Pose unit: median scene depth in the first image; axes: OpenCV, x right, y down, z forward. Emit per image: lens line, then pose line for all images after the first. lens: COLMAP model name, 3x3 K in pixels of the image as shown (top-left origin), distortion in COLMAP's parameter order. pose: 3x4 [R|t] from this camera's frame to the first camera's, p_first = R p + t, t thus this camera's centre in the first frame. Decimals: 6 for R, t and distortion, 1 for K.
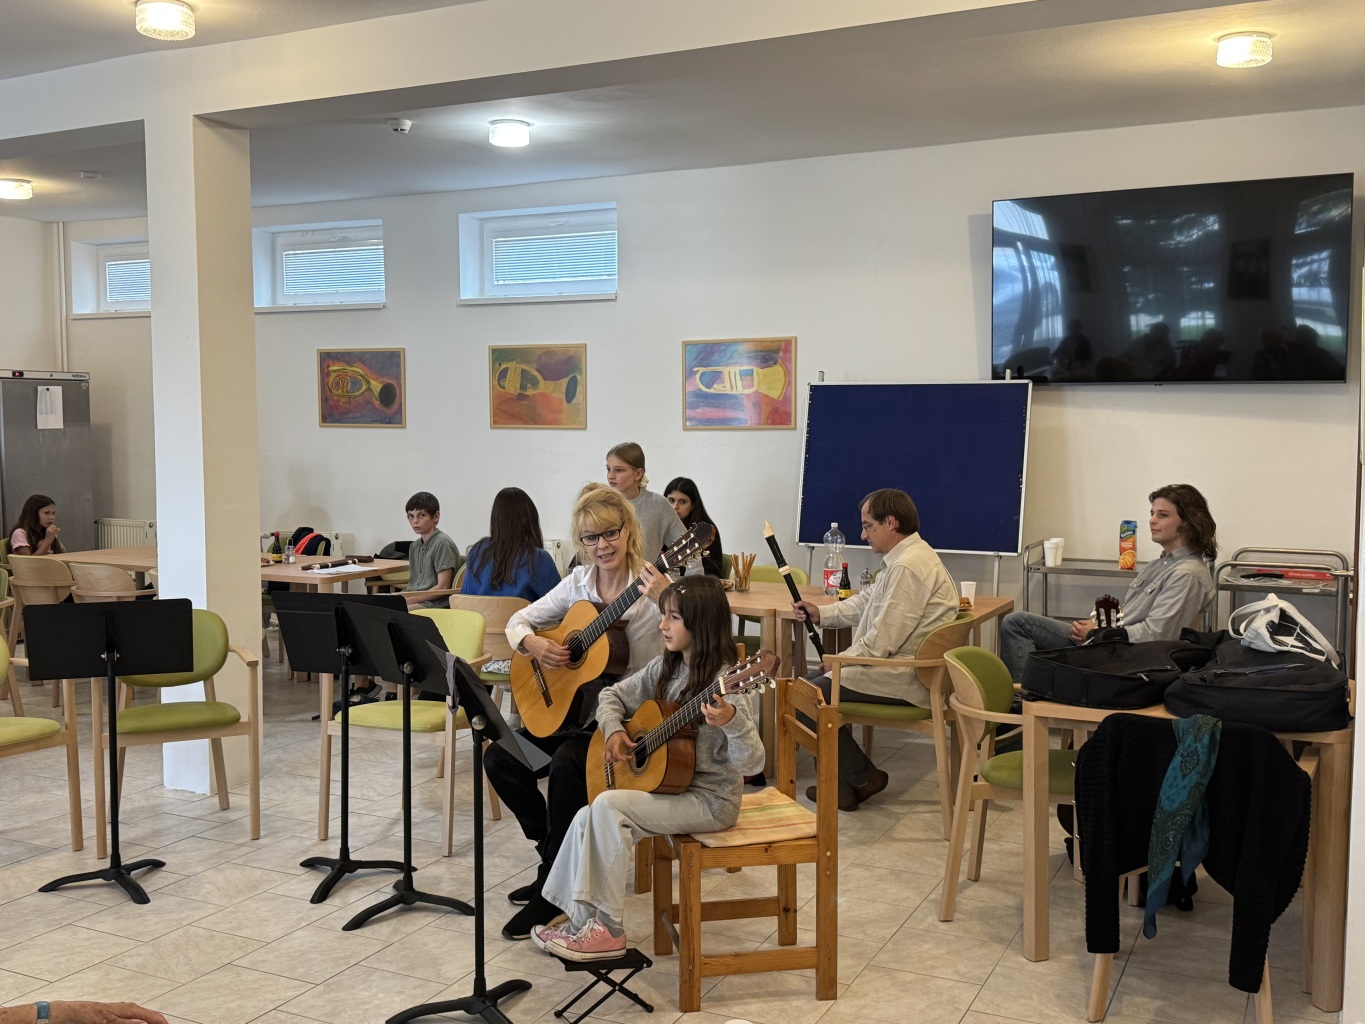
lens RADIAL K [[1380.6, 0, 671.6], [0, 1380.6, 518.4], [0, 0, 1]] dist [0.088826, 0.000000]
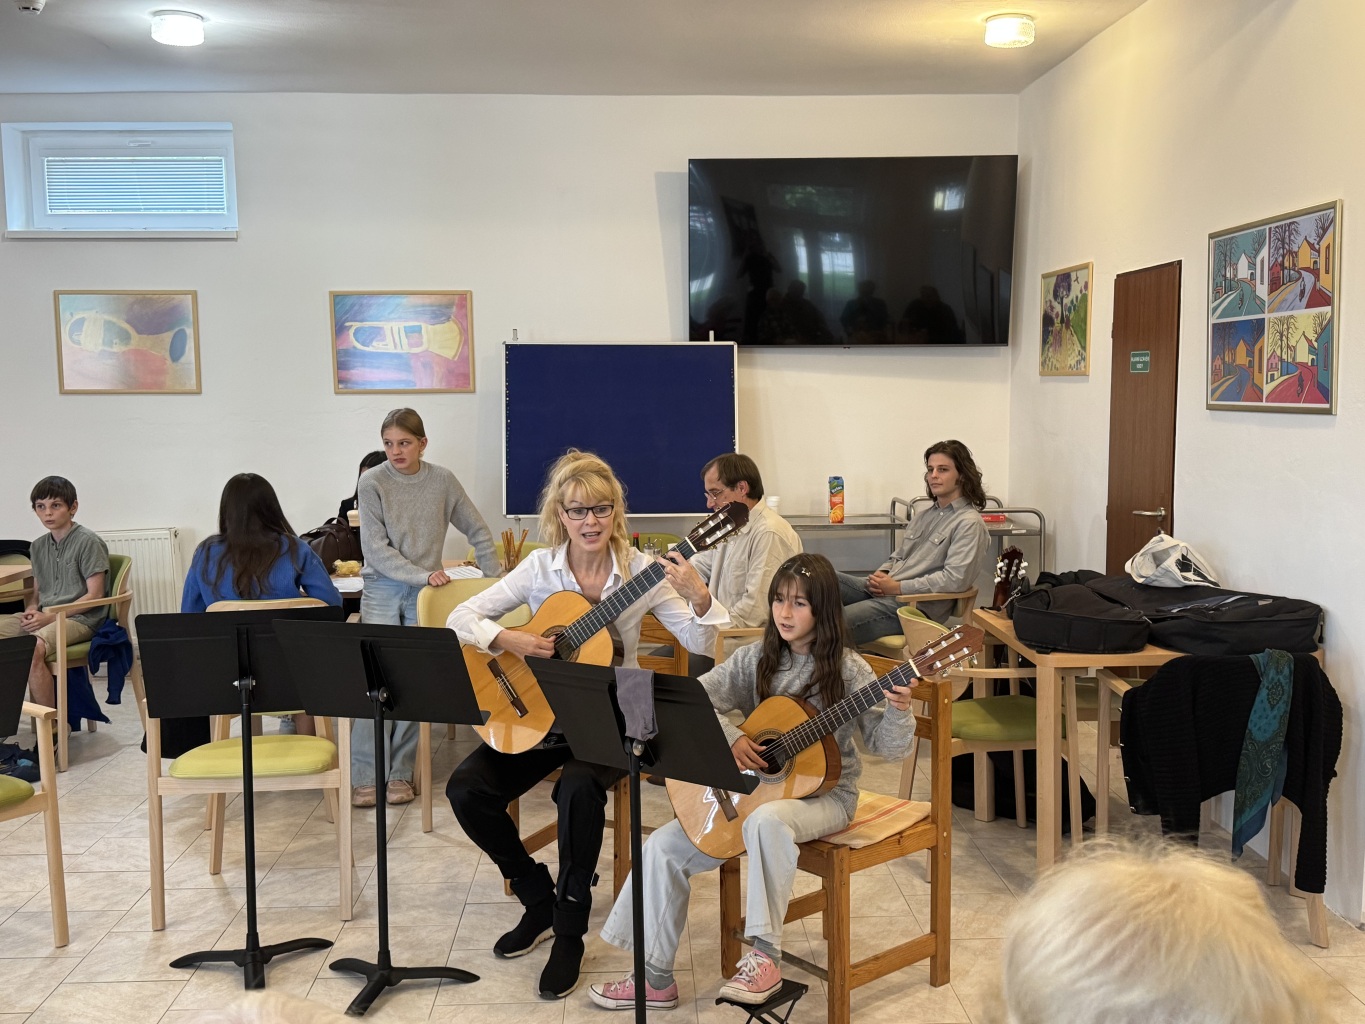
lens RADIAL K [[1380.6, 0, 688.6], [0, 1380.6, 522.6], [0, 0, 1]] dist [0.088826, 0.000000]
pose [[0.871052, -0.055638, 0.488029, -0.269792], [0.041697, 0.998353, 0.039395, -0.009379], [-0.489417, -0.013965, 0.871938, 0.139228]]
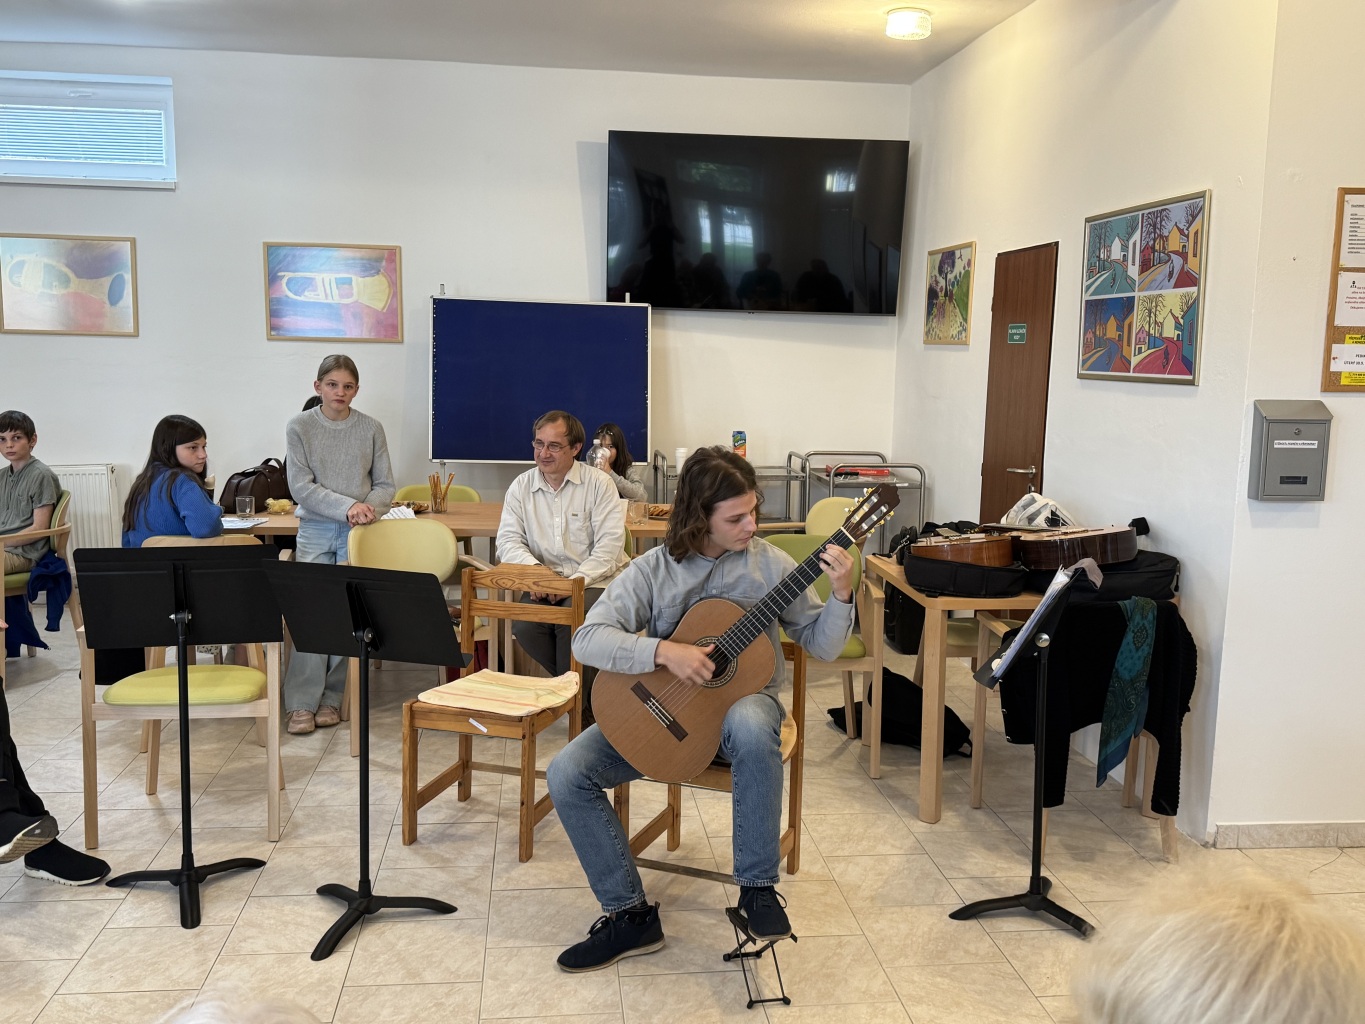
lens RADIAL K [[1250.2, 0, 687.2], [0, 1250.2, 518.0], [0, 0, 1]] dist [0.032127, 0.000000]
pose [[0.833032, -0.058594, 0.550113, -0.264806], [0.017219, 0.996640, 0.080080, -0.009688], [-0.552956, -0.057237, 0.831242, 0.163635]]
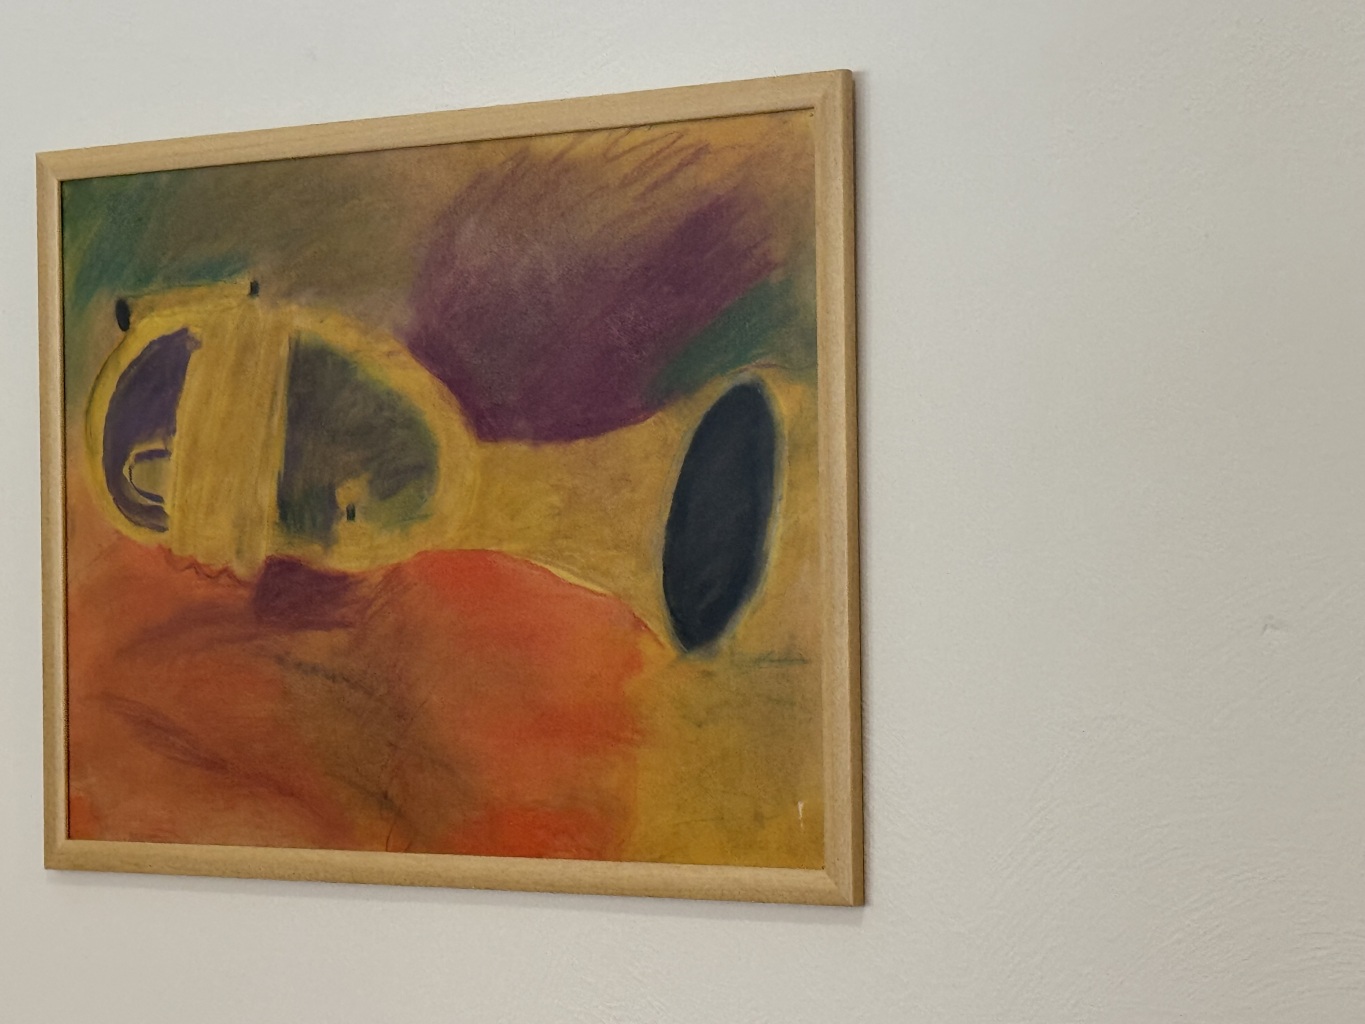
lens RADIAL K [[3903.0, 0, 683.0], [0, 3903.0, 511.8], [0, 0, 1]] dist [-0.125193, 0.000000]
pose [[0.988135, -0.012058, -0.153111, -0.036870], [-0.002978, 0.995222, -0.097593, -0.079109], [0.153556, 0.096891, 0.983378, 0.861411]]
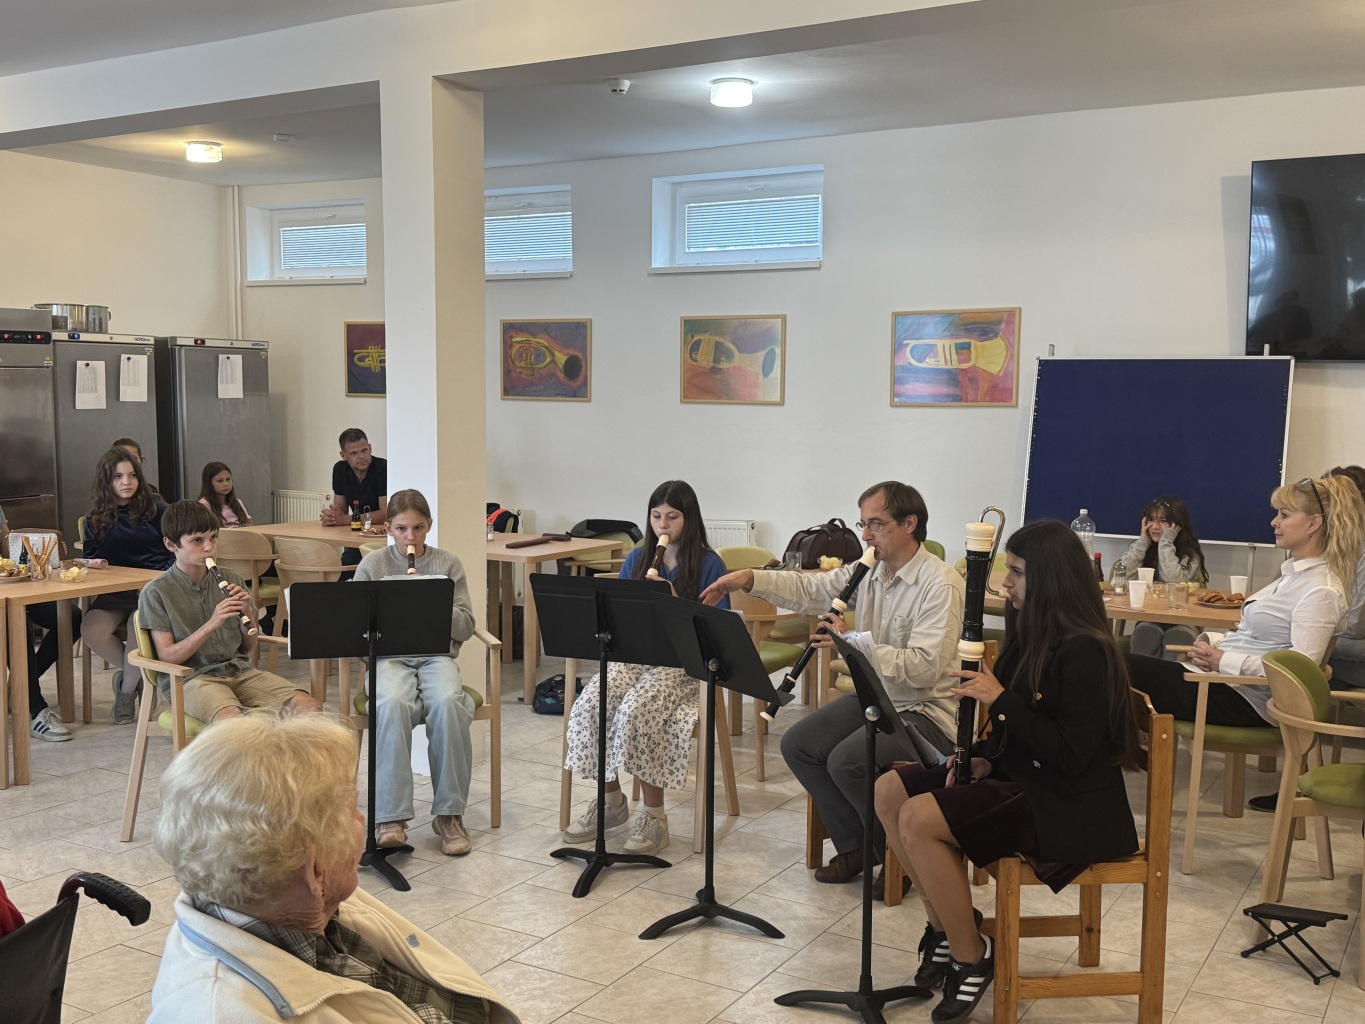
lens RADIAL K [[1420.4, 0, 683.8], [0, 1420.4, 533.4], [0, 0, 1]] dist [0.090524, 0.000000]
pose [[0.997798, 0.016225, -0.064309, -0.080187], [-0.014358, 0.999465, 0.029391, -0.004595], [0.064751, -0.028403, 0.997497, 0.016173]]
